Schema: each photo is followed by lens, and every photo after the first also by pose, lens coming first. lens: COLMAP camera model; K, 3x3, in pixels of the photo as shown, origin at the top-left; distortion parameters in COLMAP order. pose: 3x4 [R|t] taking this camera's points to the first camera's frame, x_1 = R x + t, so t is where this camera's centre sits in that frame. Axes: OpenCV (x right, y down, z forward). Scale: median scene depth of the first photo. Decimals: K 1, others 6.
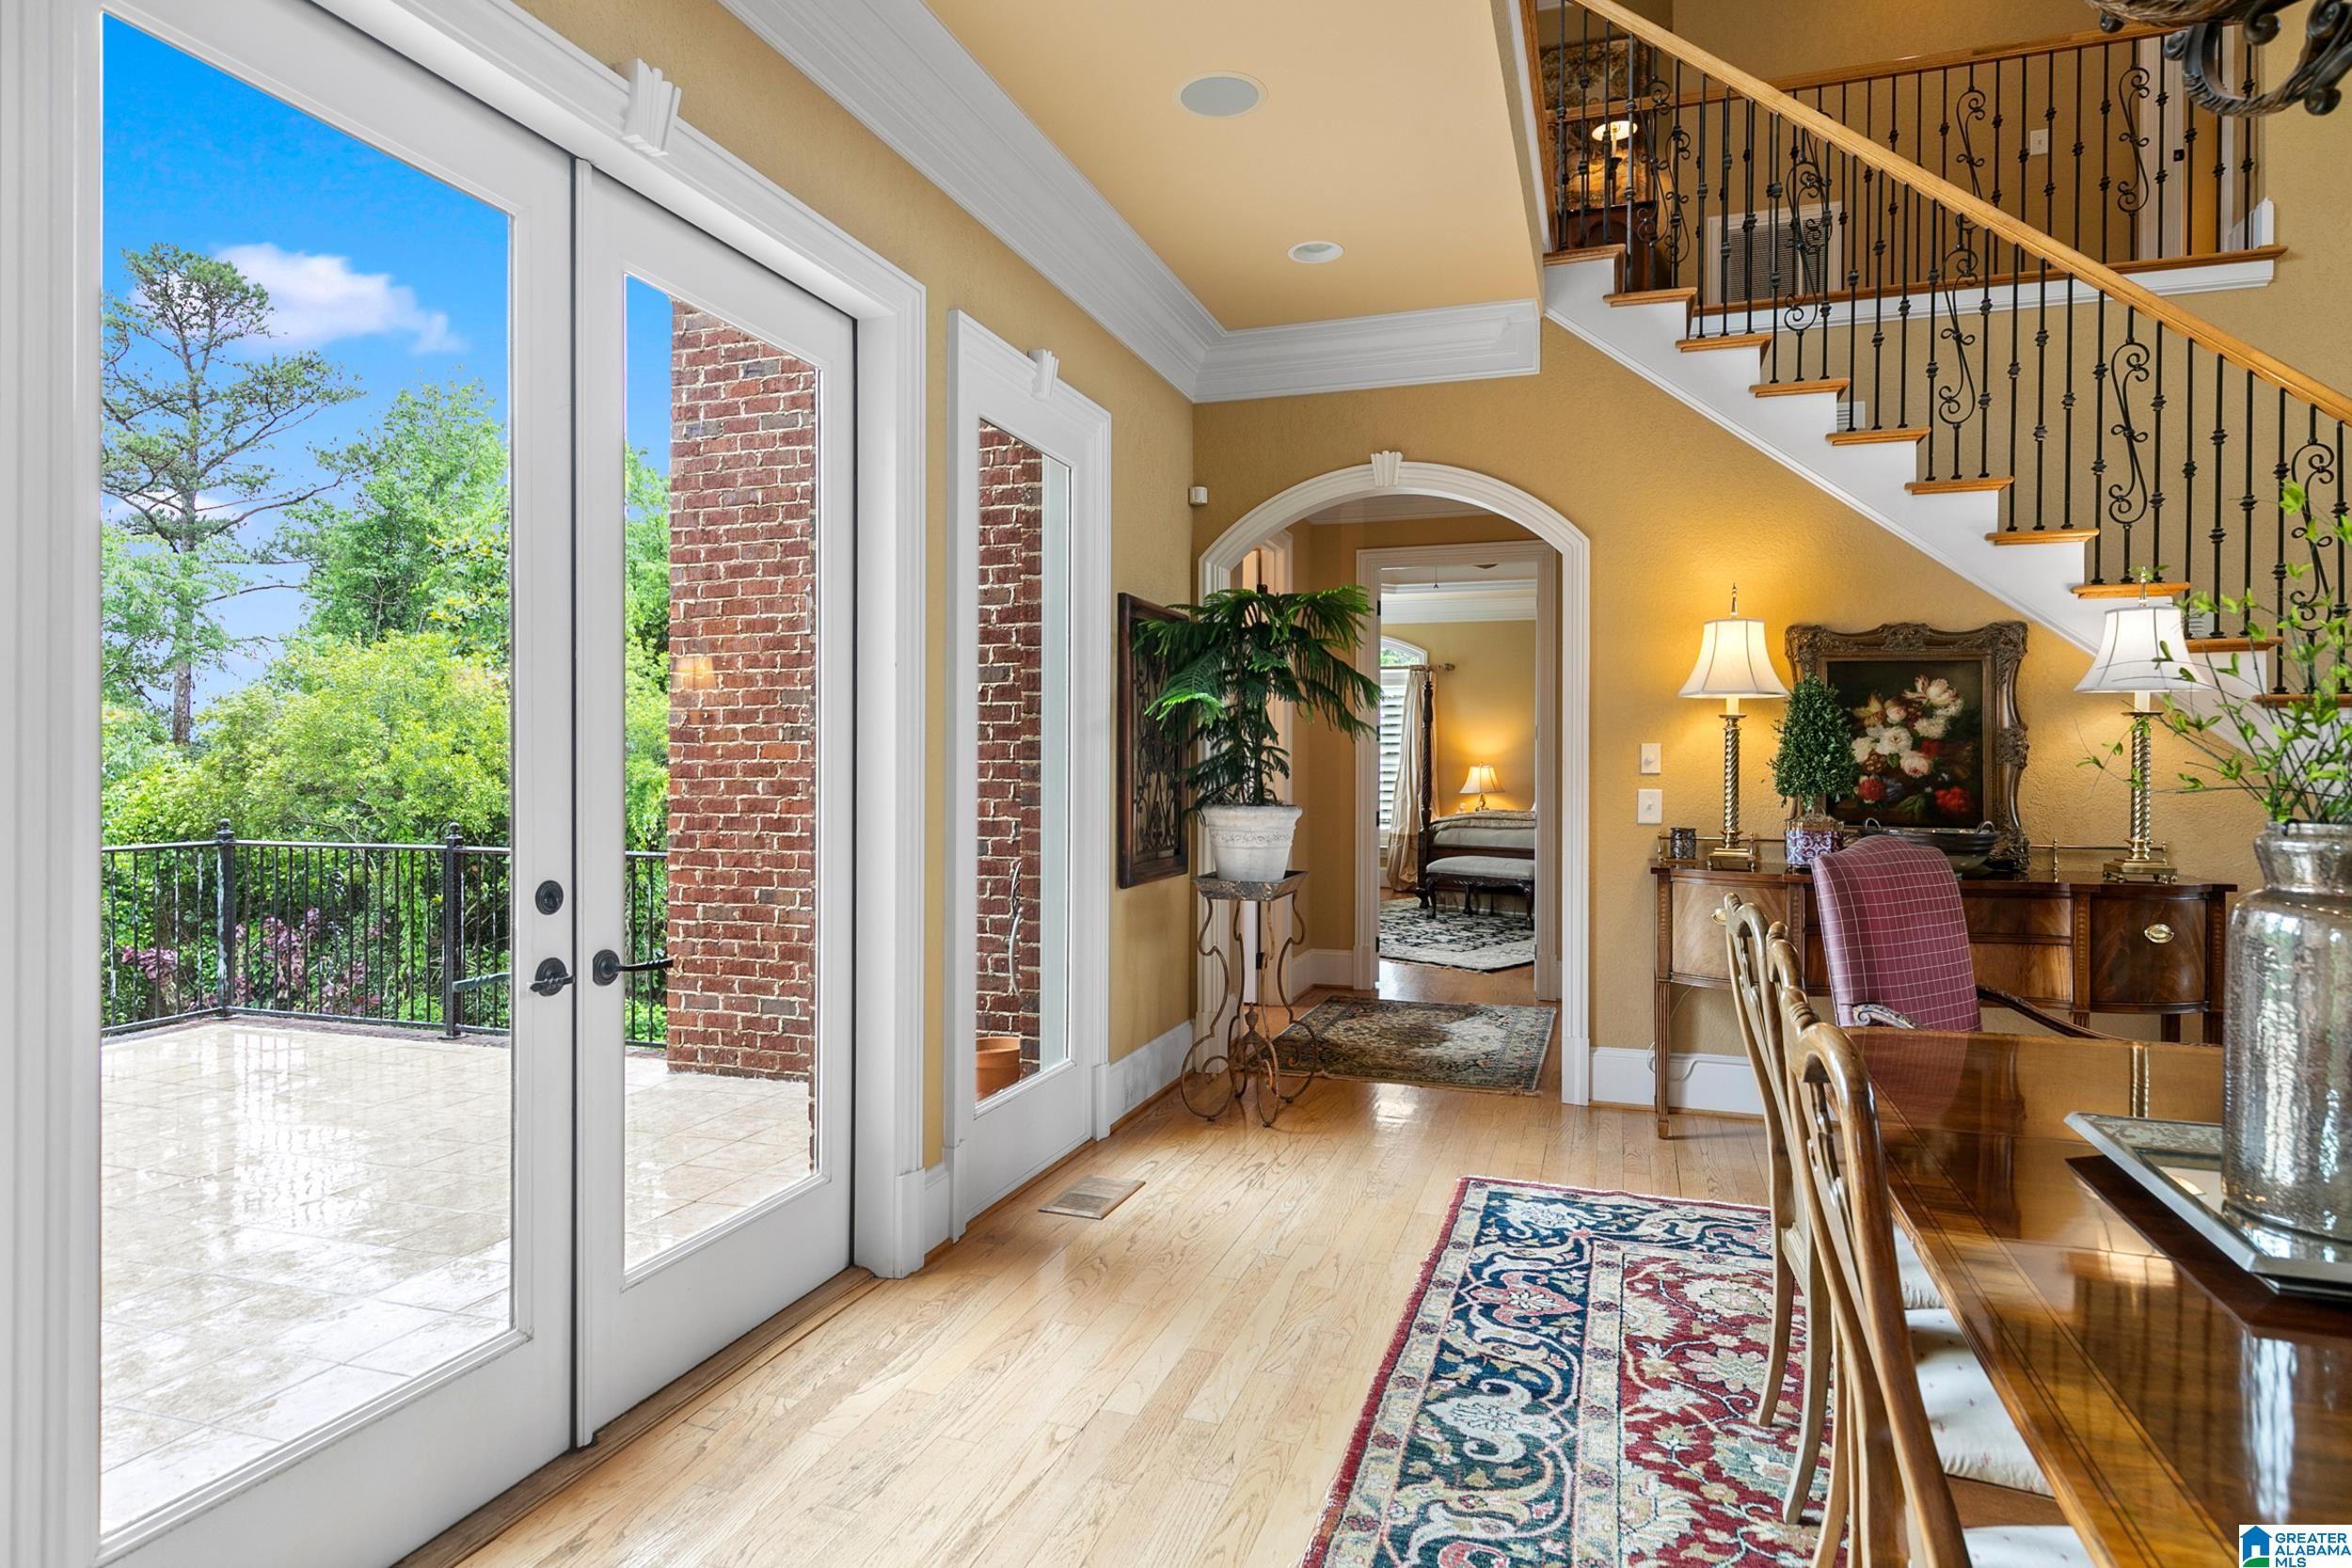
lens RADIAL K [[1235.5, 0, 1168.3], [0, 1235.5, 774.0], [0, 0, 1]] dist [-0.001783, -0.002178]
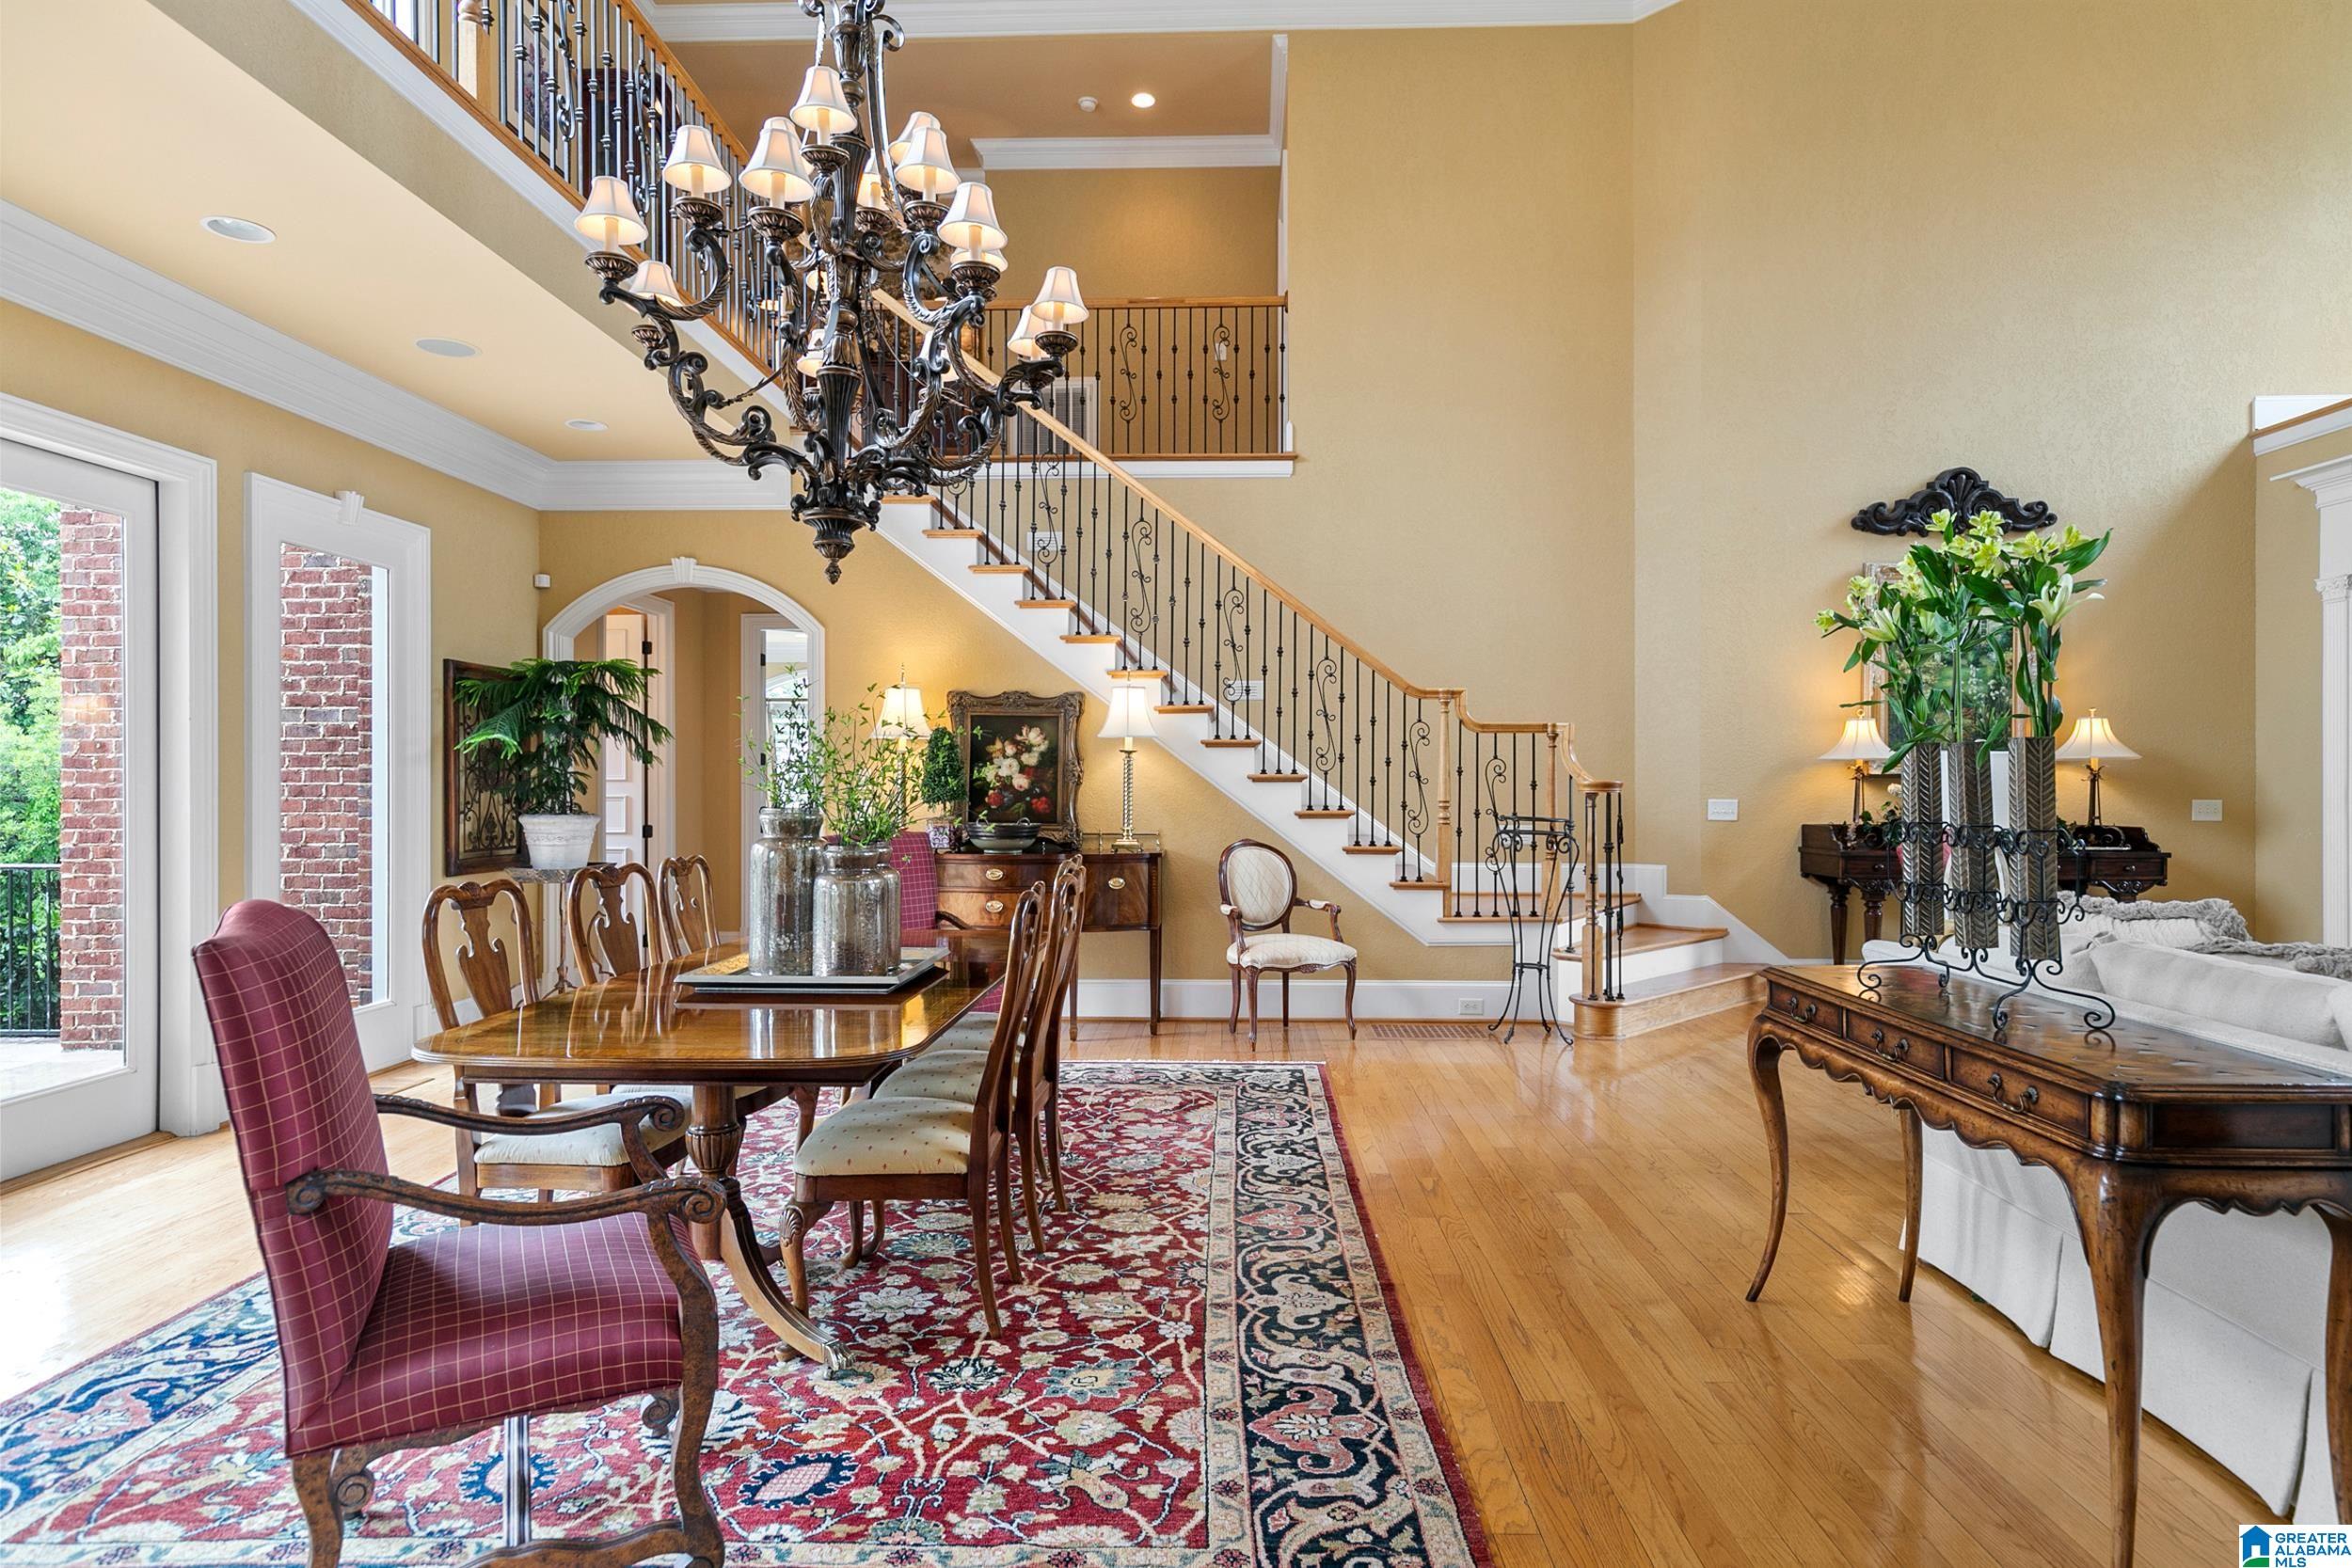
lens RADIAL K [[1235.5, 0, 1188.2], [0, 1235.5, 789.3], [0, 0, 1]] dist [-0.001783, -0.002178]
pose [[0.956580, -0.006484, 0.291398, 0.346256], [0.007211, 0.999973, -0.001422, 0.004284], [-0.291381, 0.003461, 0.956601, -0.533082]]
